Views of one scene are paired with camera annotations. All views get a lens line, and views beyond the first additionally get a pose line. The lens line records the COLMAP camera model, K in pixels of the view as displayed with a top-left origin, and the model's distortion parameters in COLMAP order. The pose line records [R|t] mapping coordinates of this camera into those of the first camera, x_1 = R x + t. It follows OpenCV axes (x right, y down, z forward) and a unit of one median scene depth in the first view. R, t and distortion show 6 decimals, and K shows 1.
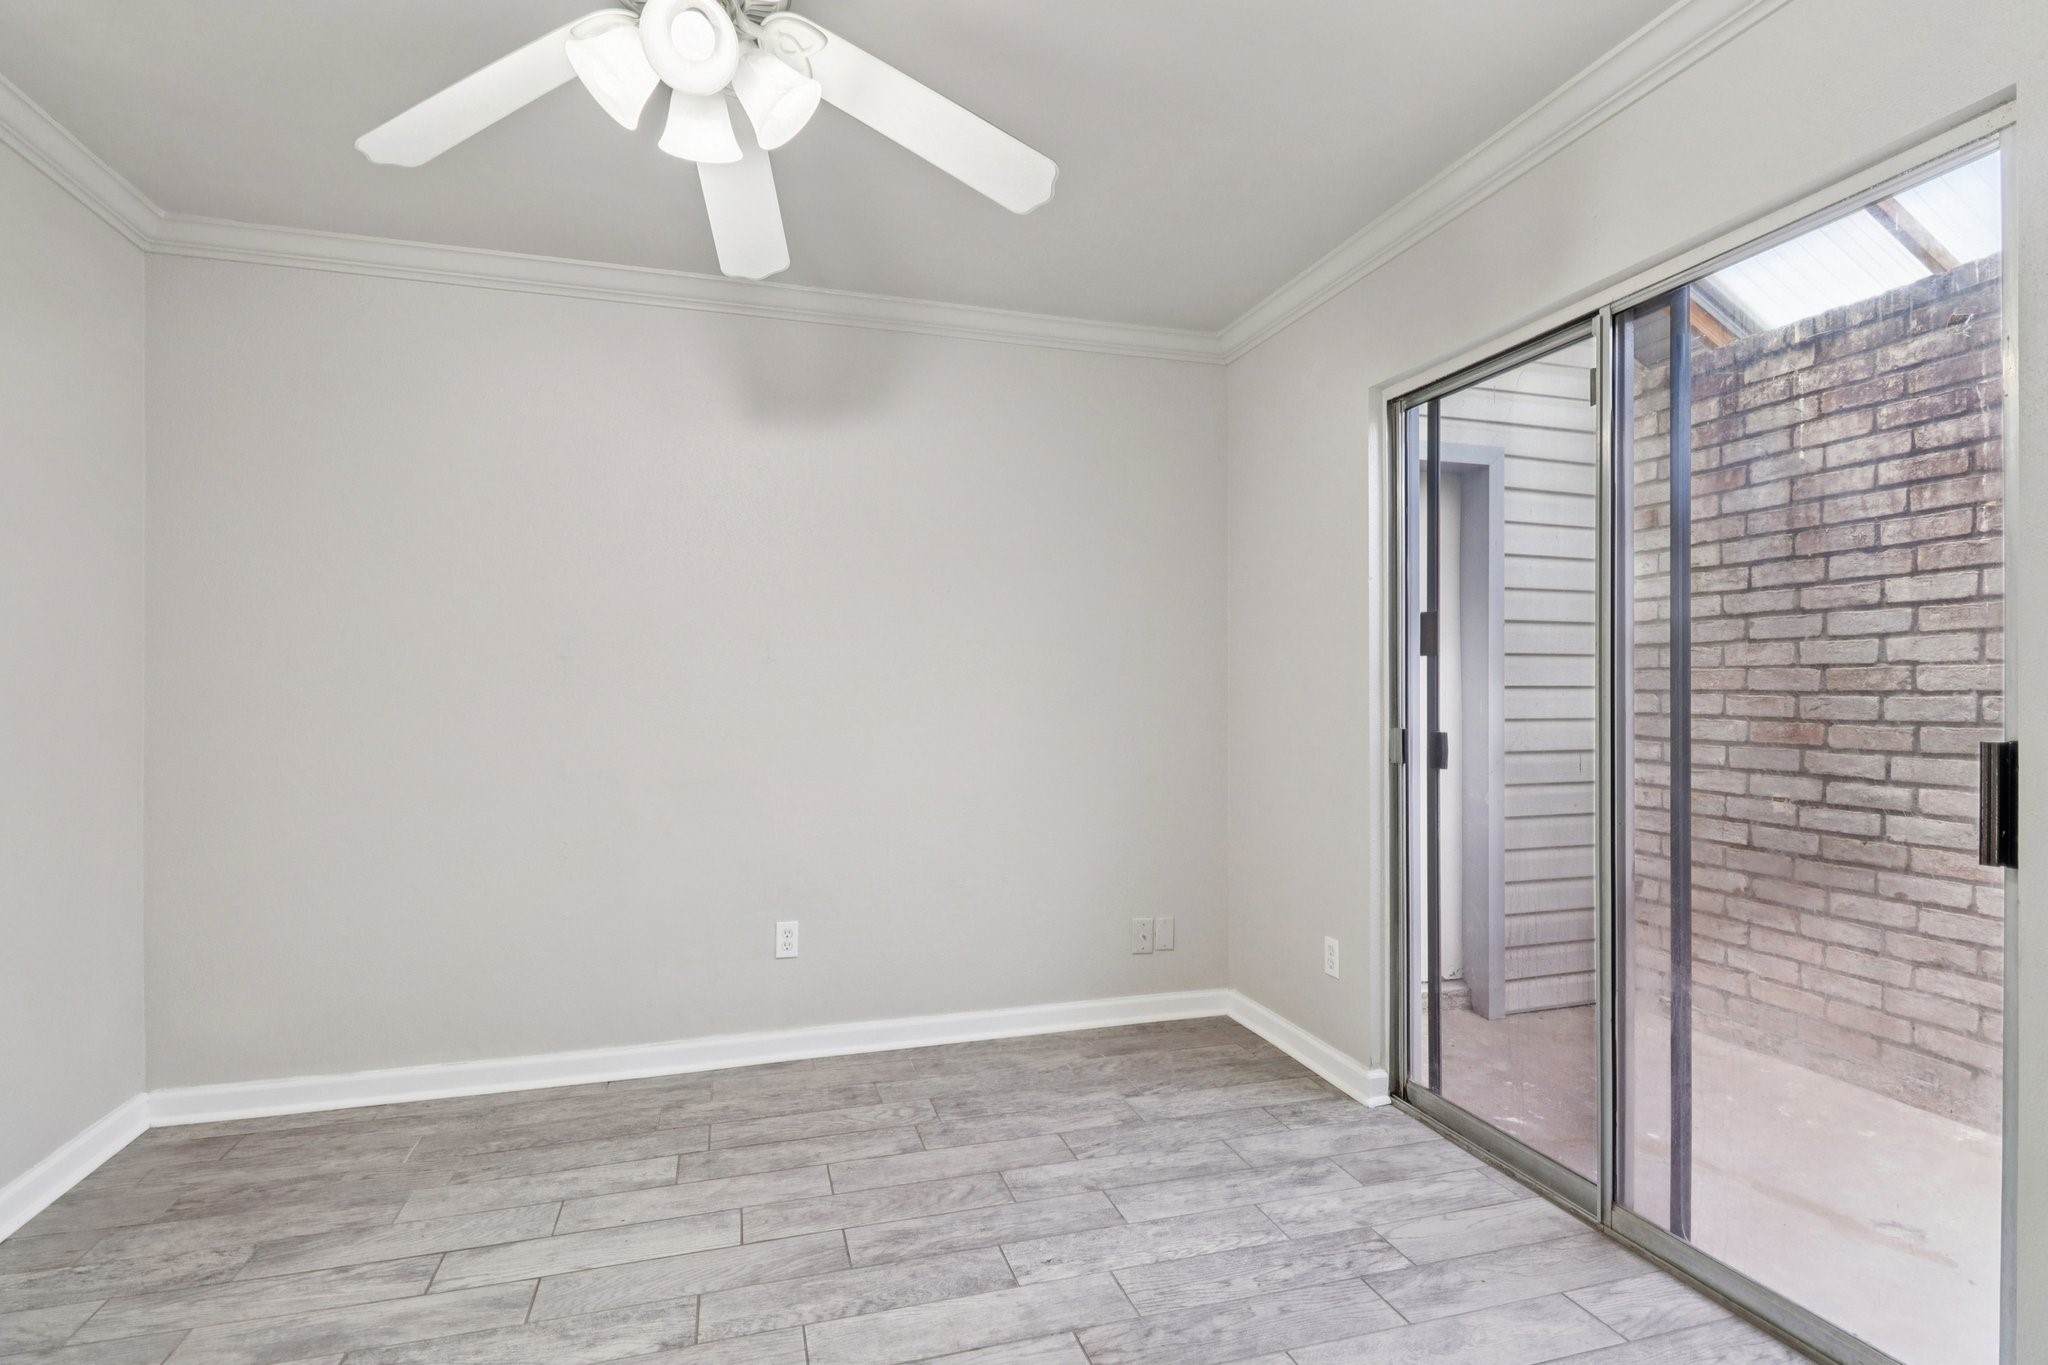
lens RADIAL K [[987.2, 0, 1034.1], [0, 987.2, 667.6], [0, 0, 1]] dist [-0.003958, -0.003976]
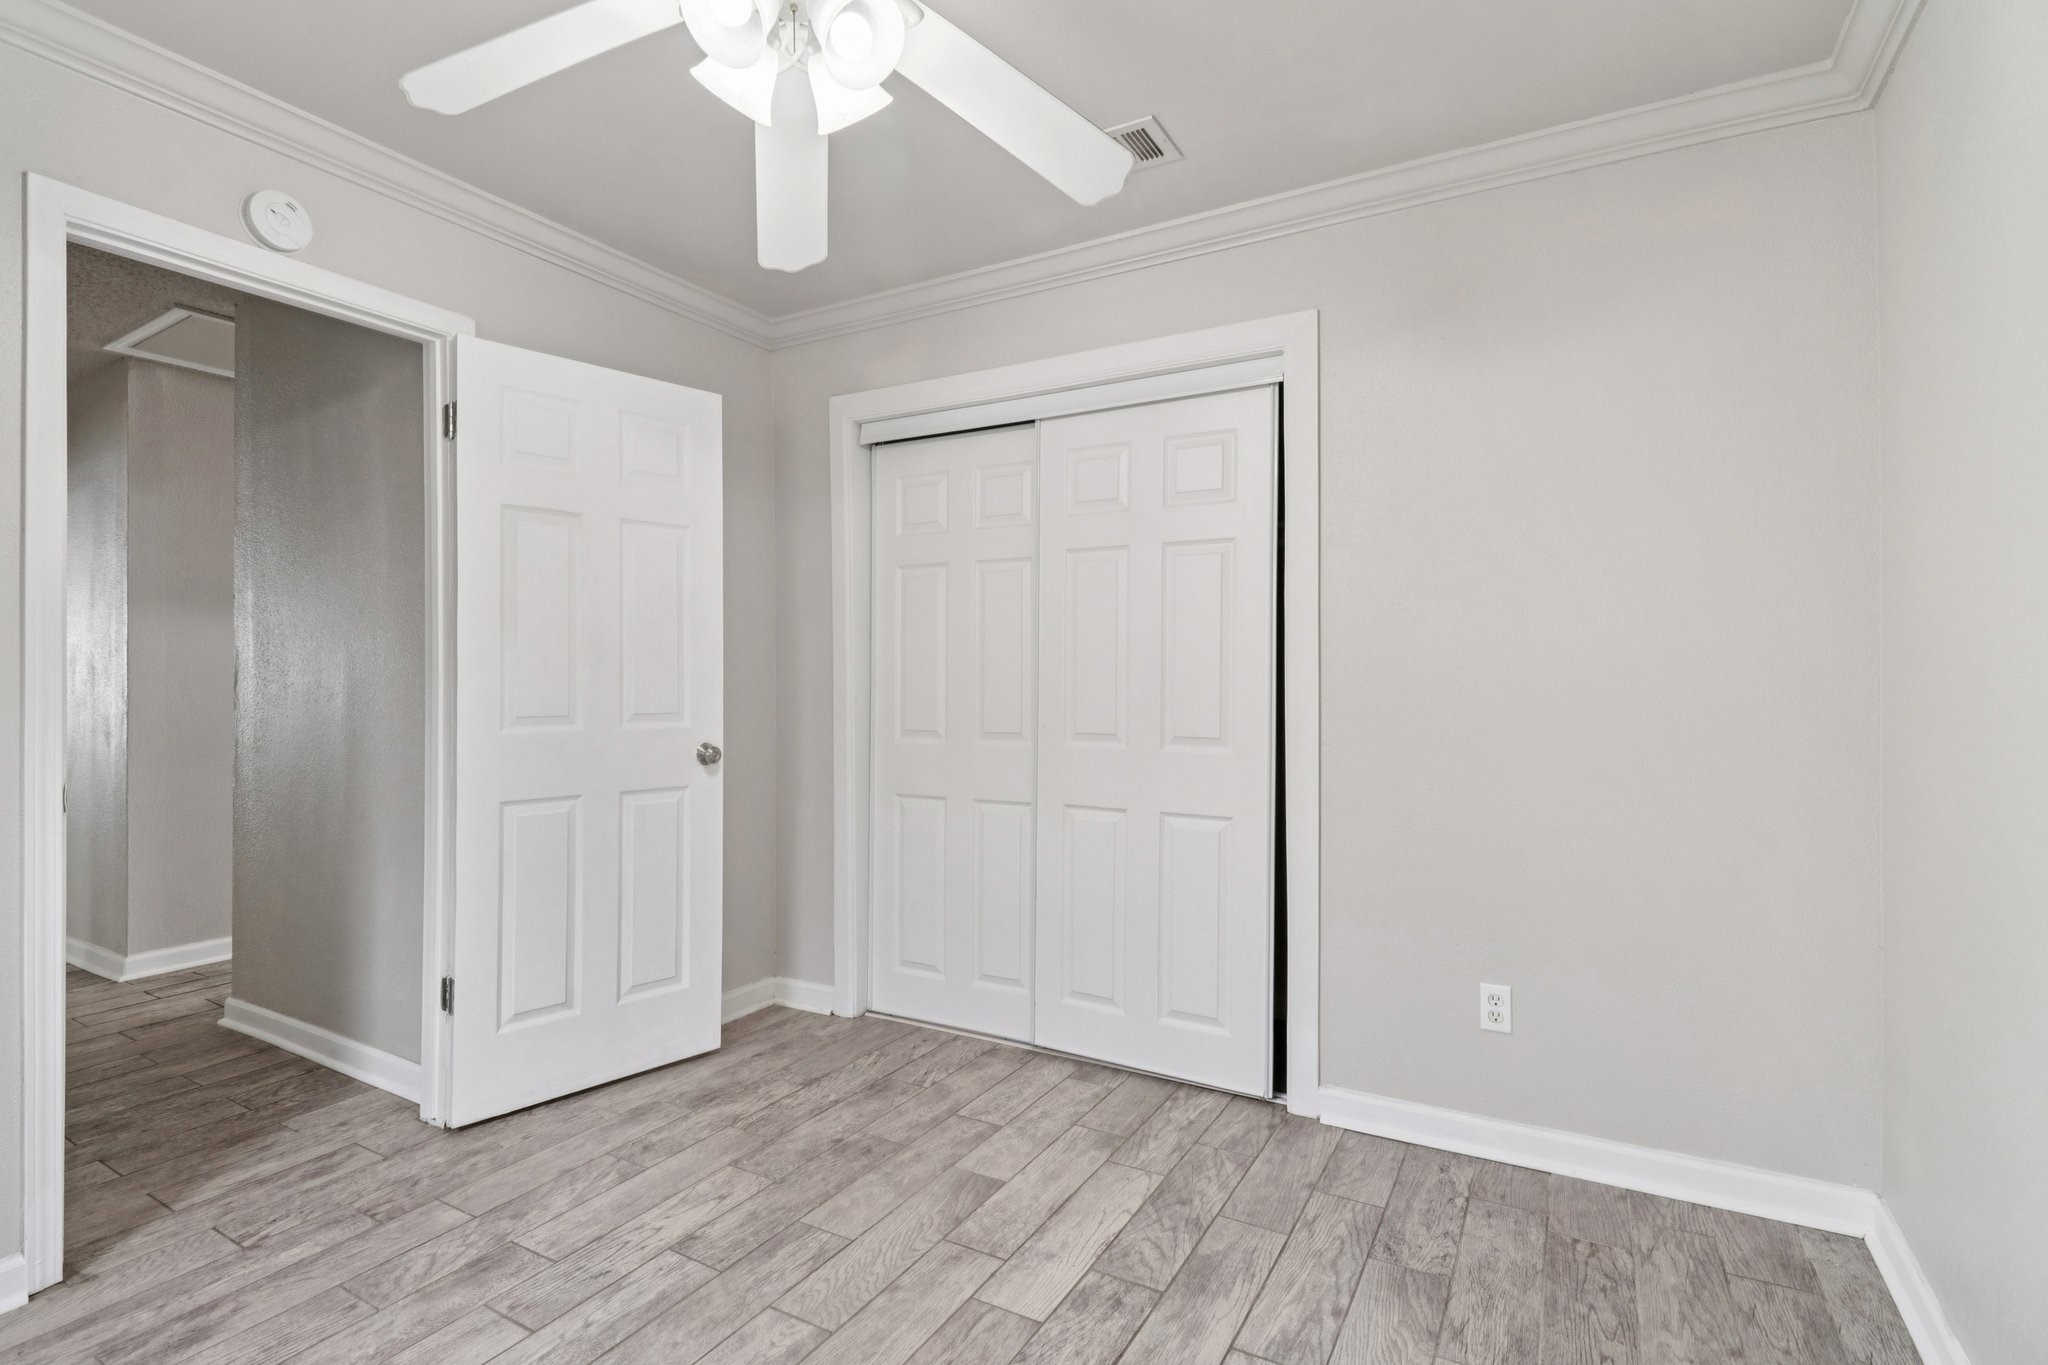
lens RADIAL K [[987.2, 0, 1025.1], [0, 987.2, 671.5], [0, 0, 1]] dist [-0.003958, -0.003976]
pose [[-0.719605, -0.003395, -0.694375, 0.106073], [0.010181, 0.999829, -0.015440, 0.045650], [0.694309, -0.018180, -0.719448, 1.347247]]
